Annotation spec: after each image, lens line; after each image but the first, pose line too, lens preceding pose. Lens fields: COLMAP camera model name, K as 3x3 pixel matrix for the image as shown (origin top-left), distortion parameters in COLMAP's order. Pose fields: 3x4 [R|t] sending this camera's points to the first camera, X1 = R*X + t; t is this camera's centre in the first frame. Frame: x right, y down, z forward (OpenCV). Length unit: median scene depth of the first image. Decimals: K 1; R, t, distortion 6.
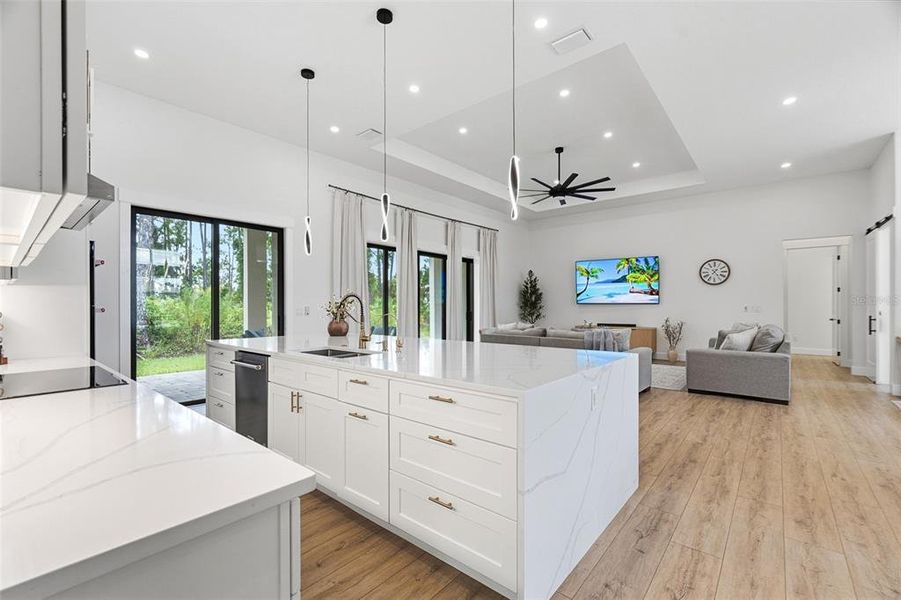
lens RADIAL K [[389.2, 0, 452.0], [0, 389.2, 303.9], [0, 0, 1]] dist [-0.002681, 0.000431]
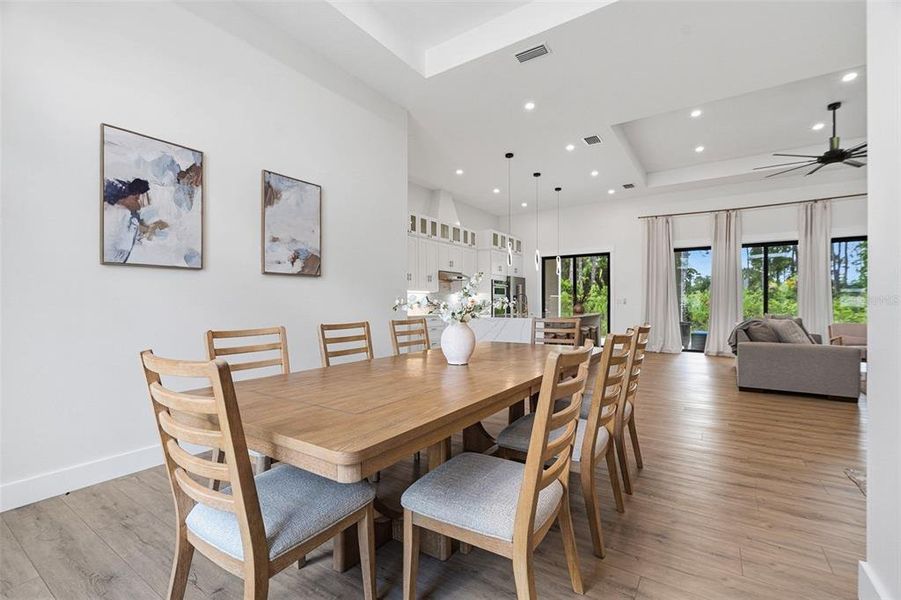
lens RADIAL K [[398.2, 0, 450.5], [0, 398.2, 300.0], [0, 0, 1]] dist [-0.001114, -0.000232]
pose [[0.108109, -0.002271, -0.994136, 0.827242], [0.007092, 0.999974, -0.001514, 0.007012], [0.994114, -0.006886, 0.108123, 0.081067]]
